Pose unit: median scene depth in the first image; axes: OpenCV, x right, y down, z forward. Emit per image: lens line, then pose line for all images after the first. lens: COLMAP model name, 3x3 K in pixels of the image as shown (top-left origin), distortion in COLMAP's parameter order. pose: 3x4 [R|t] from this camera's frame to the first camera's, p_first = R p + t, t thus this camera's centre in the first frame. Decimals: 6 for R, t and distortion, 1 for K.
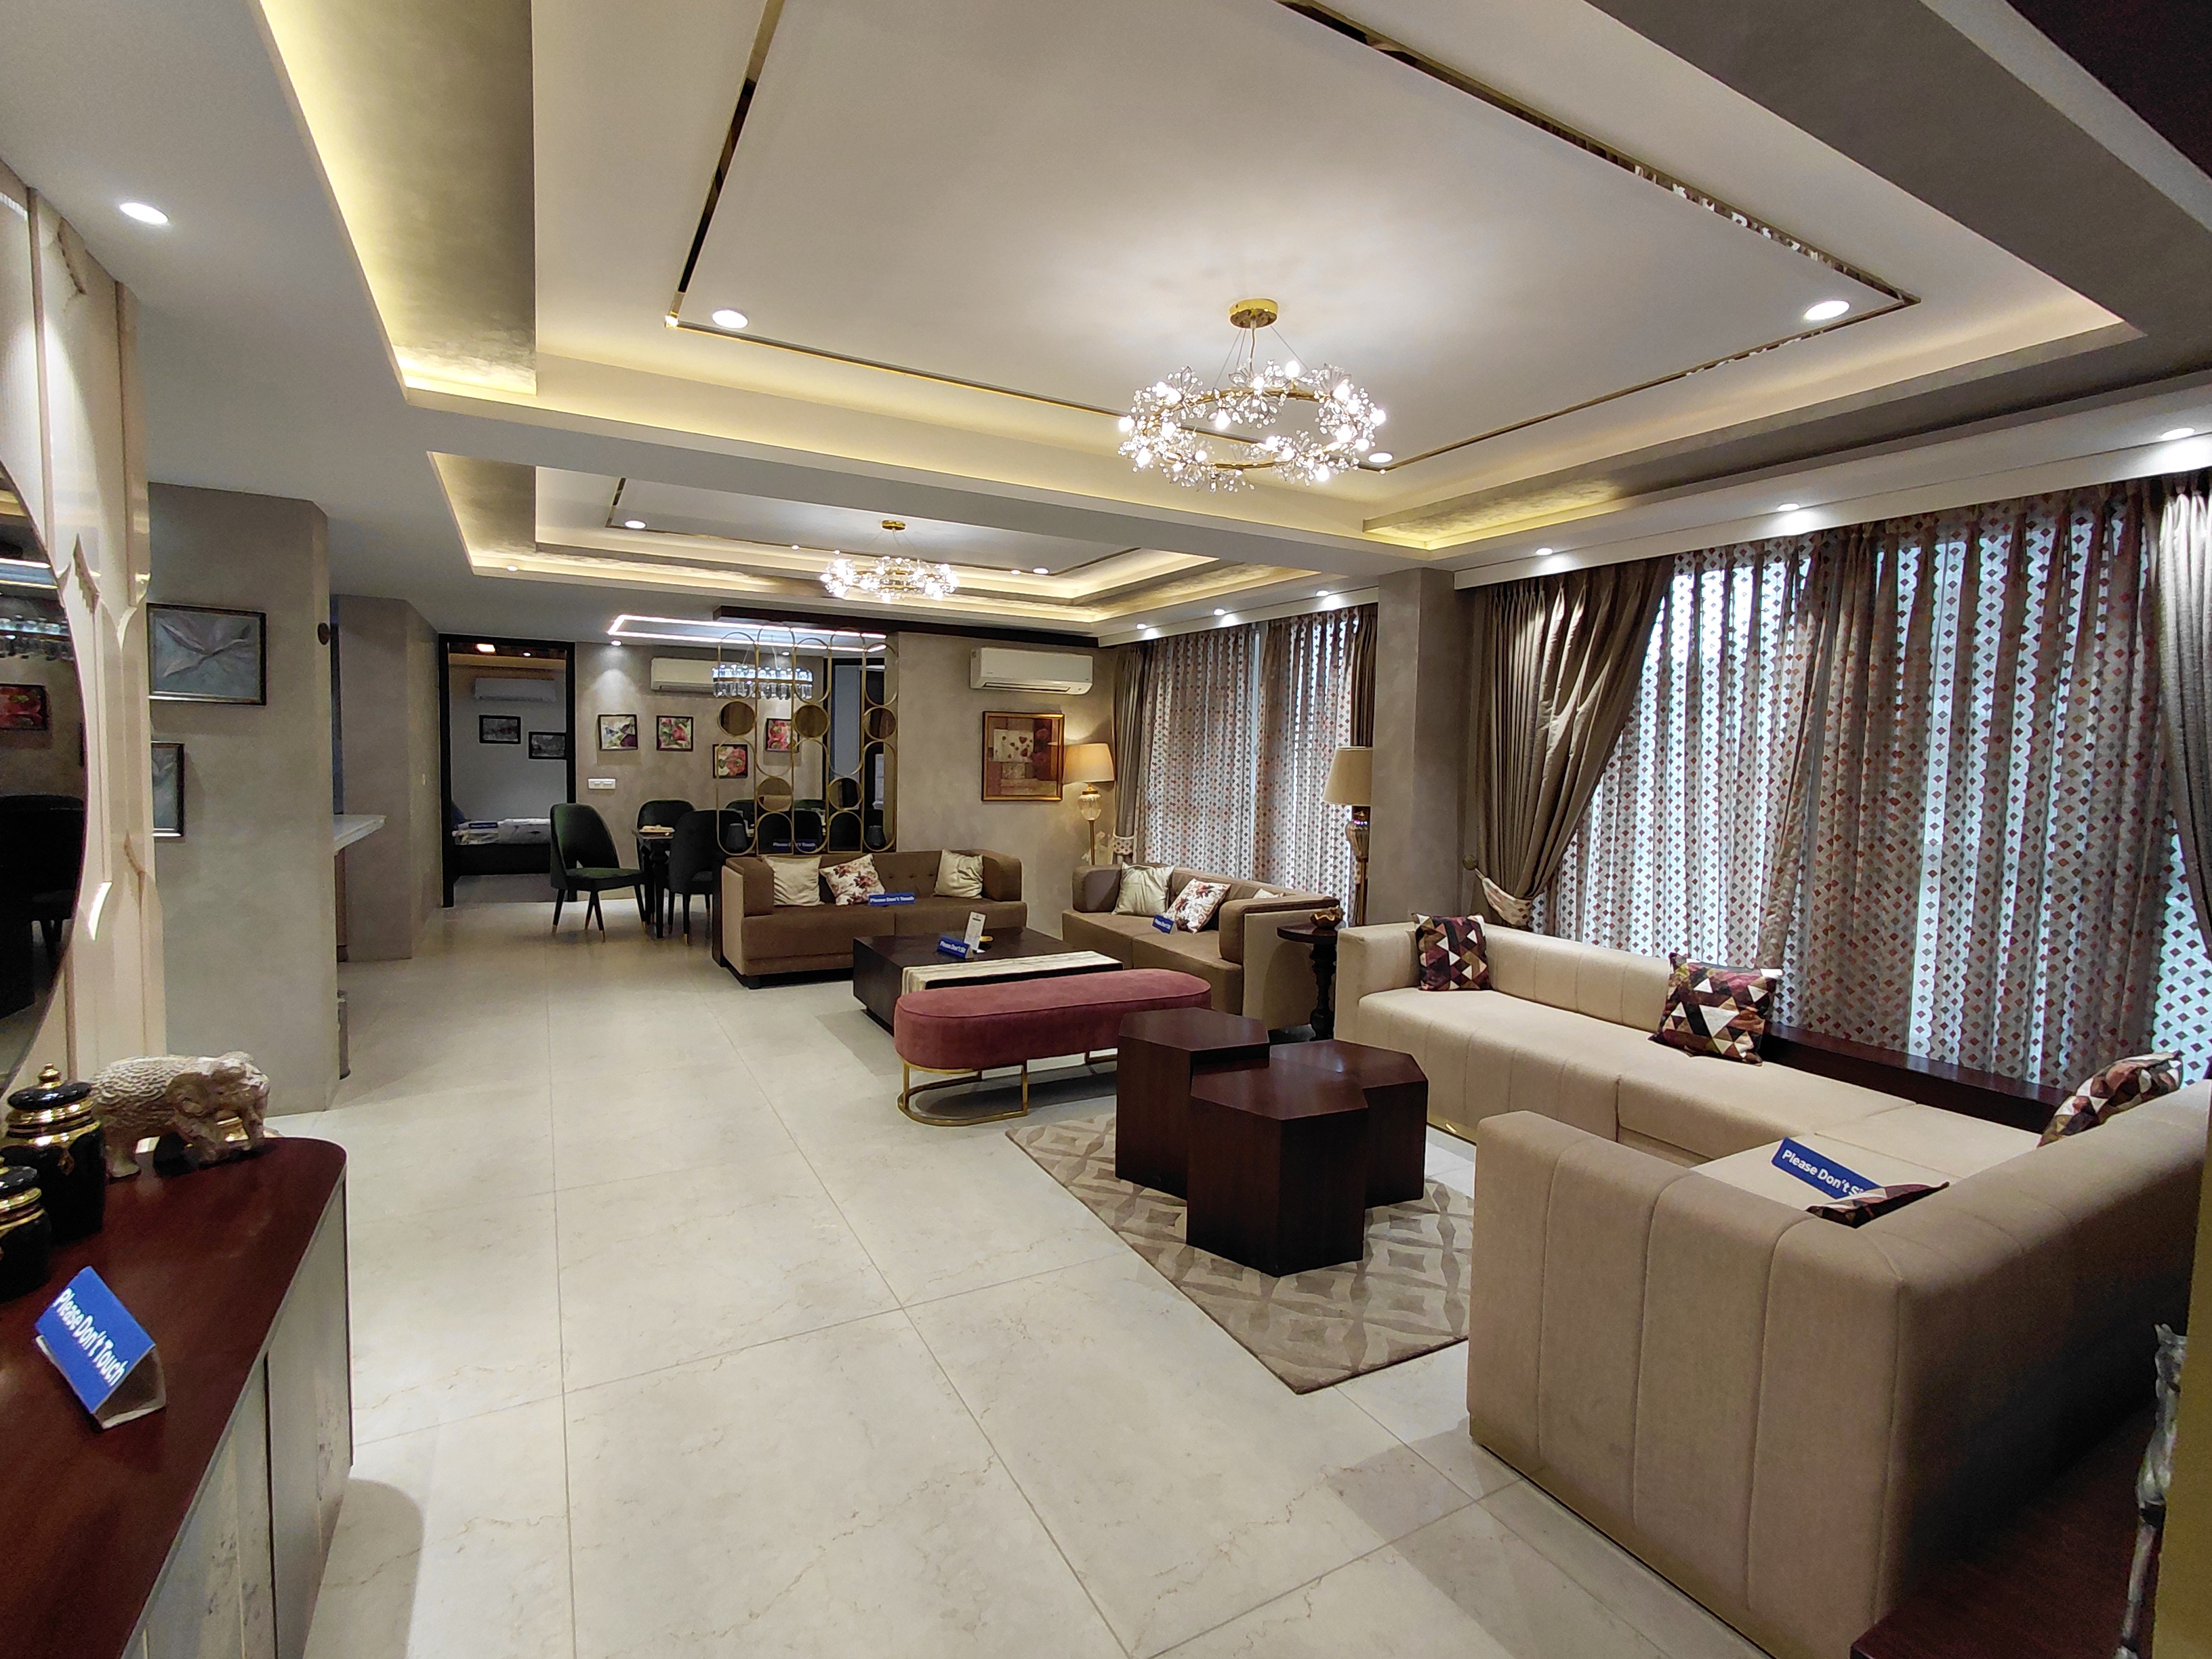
lens RADIAL K [[1020.9, 0, 1105.8], [0, 1020.9, 829.6], [0, 0, 1]] dist [-0.001070, 0.000429]
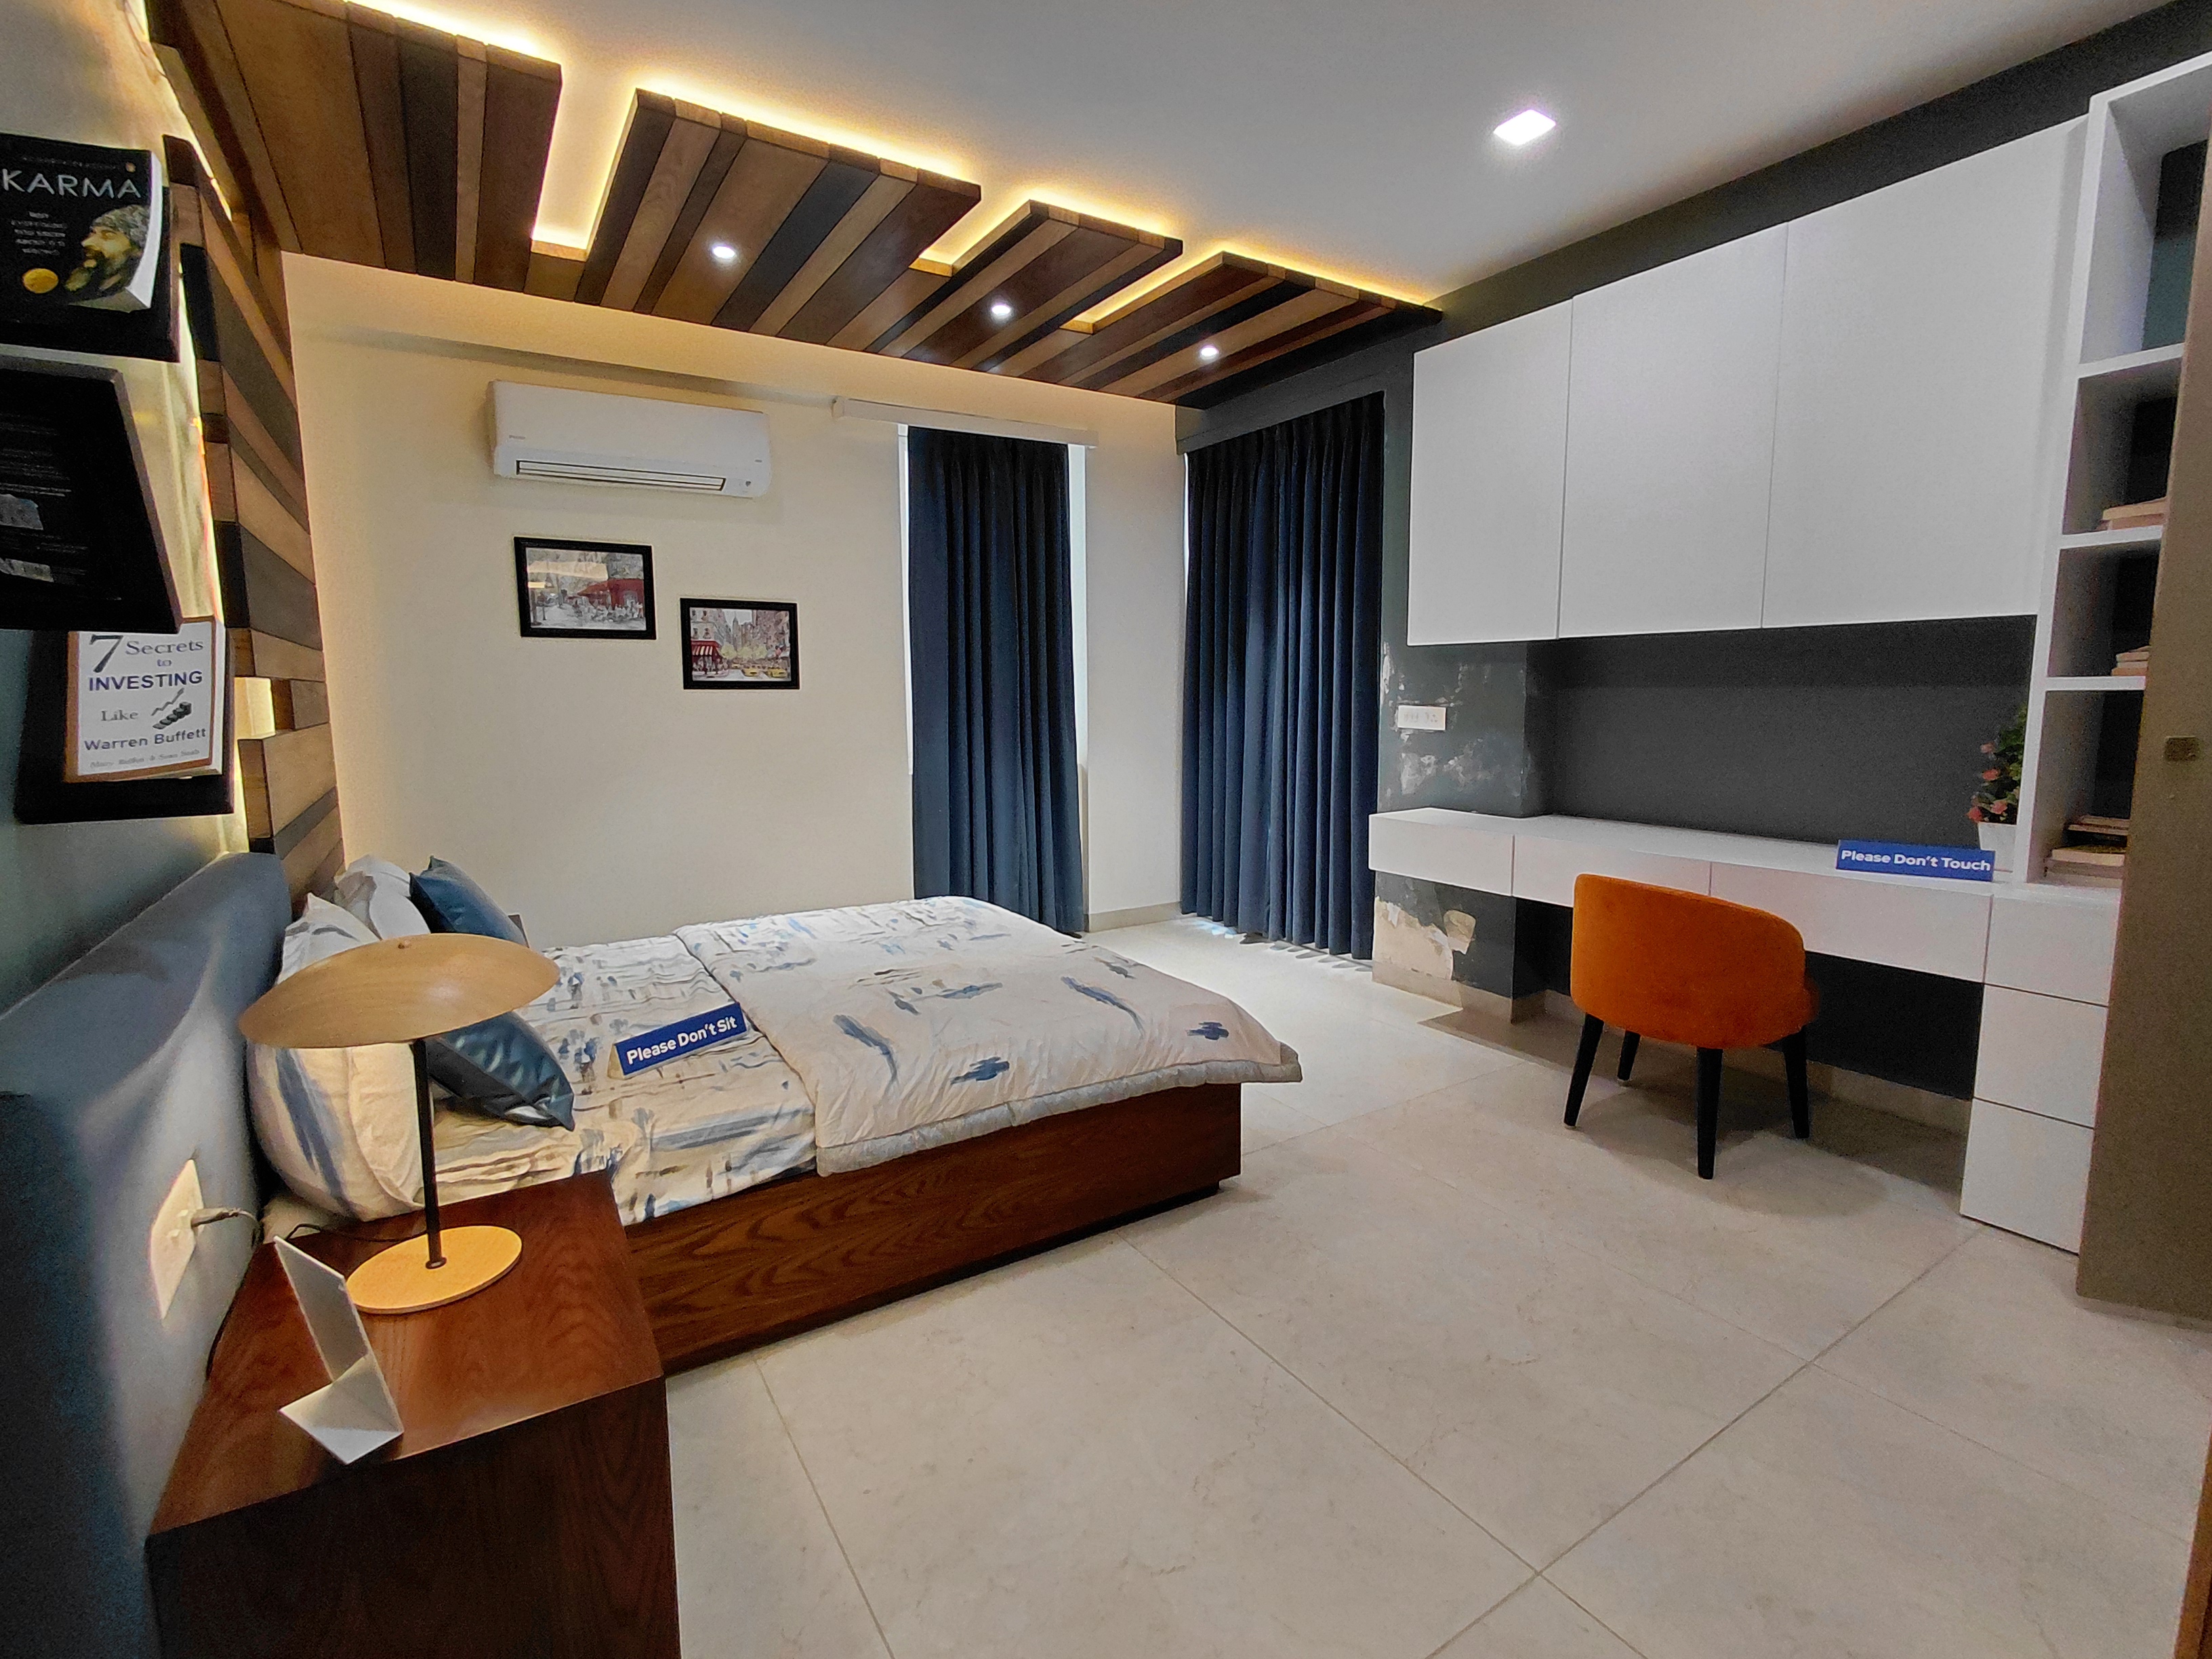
lens RADIAL K [[1020.9, 0, 1094.3], [0, 1020.9, 820.8], [0, 0, 1]] dist [-0.001070, 0.000429]
pose [[0.997272, -0.048136, 0.055967, -1.024011], [0.044200, 0.996599, 0.069548, -0.102707], [-0.059125, -0.066884, 0.996007, 1.526144]]
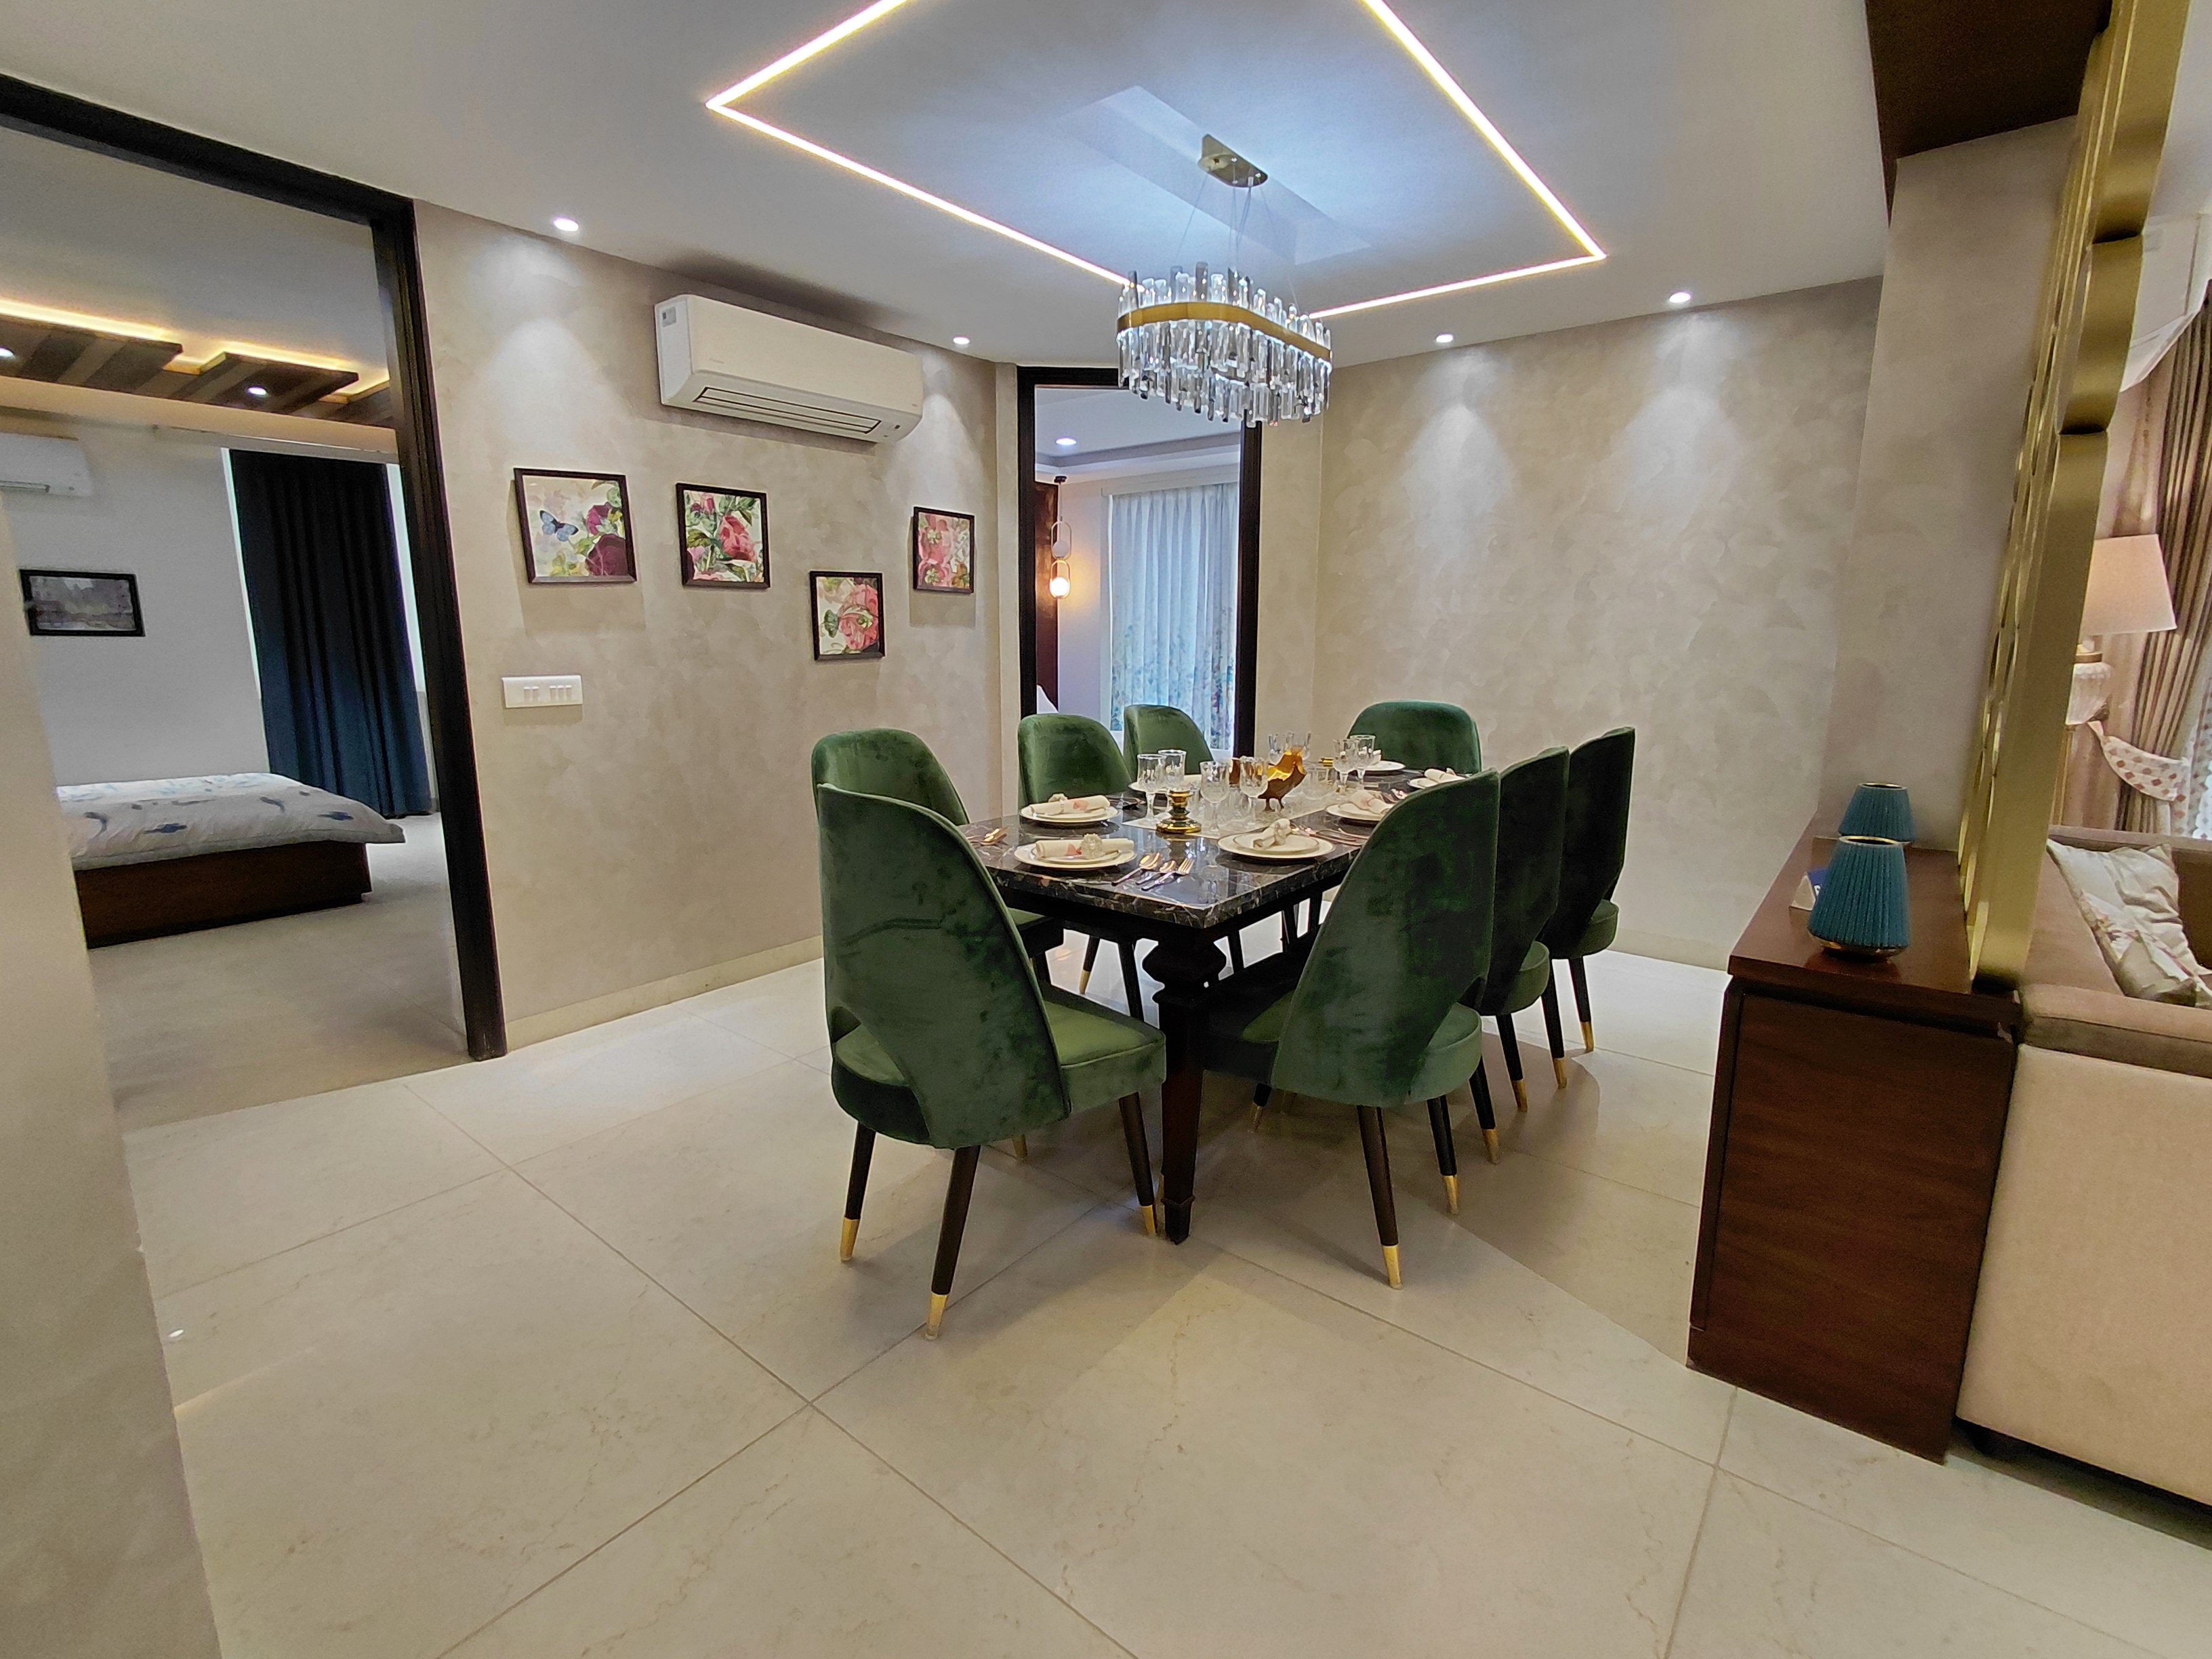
lens RADIAL K [[1020.9, 0, 1112.5], [0, 1020.9, 818.8], [0, 0, 1]] dist [-0.001070, 0.000429]
pose [[0.924062, -0.094199, 0.370453, -0.705706], [0.050645, 0.990786, 0.125609, -0.056511], [-0.378873, -0.097309, 0.920319, 0.981665]]
